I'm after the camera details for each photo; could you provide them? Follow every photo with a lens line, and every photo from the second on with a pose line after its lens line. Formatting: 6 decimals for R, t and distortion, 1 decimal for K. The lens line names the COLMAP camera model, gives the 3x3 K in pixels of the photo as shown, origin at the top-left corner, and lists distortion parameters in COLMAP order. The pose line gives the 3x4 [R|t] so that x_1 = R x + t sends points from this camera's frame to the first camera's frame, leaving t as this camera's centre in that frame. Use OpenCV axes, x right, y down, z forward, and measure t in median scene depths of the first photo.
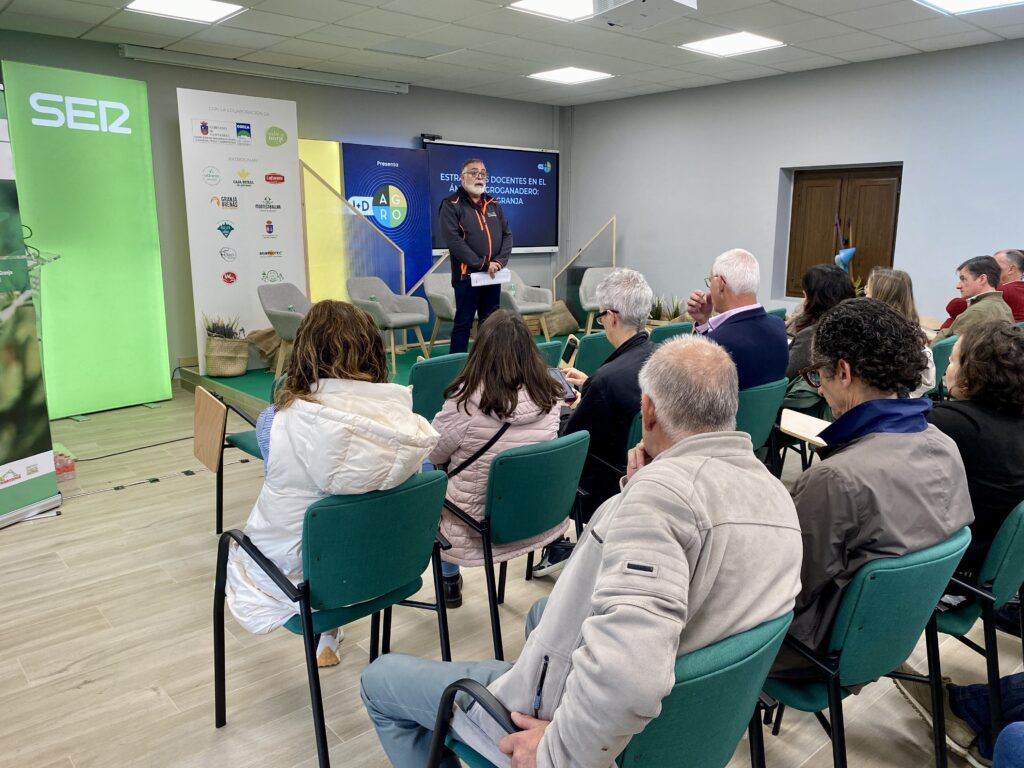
lens RADIAL K [[791.6, 0, 528.3], [0, 791.6, 378.7], [0, 0, 1]] dist [0.057040, -0.063568]
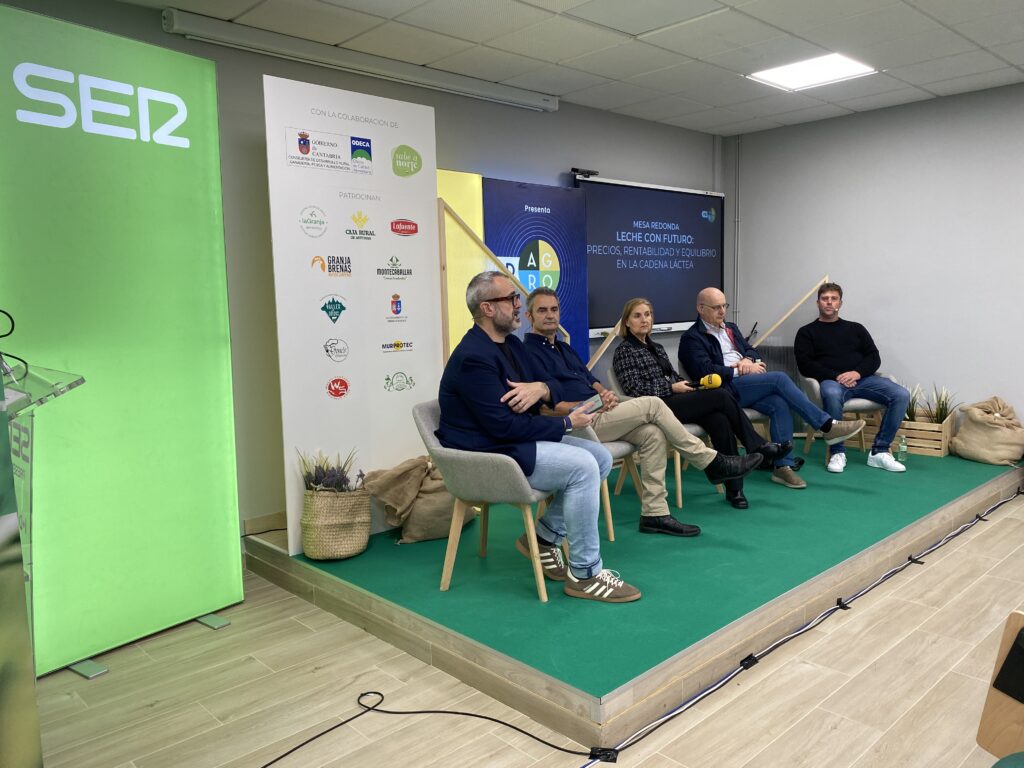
lens RADIAL K [[791.6, 0, 515.6], [0, 791.6, 376.8], [0, 0, 1]] dist [0.057040, -0.063568]
pose [[0.999248, -0.032326, 0.021423, -0.247888], [0.034304, 0.994443, -0.099531, -0.069320], [-0.018087, 0.100191, 0.994804, 0.392428]]
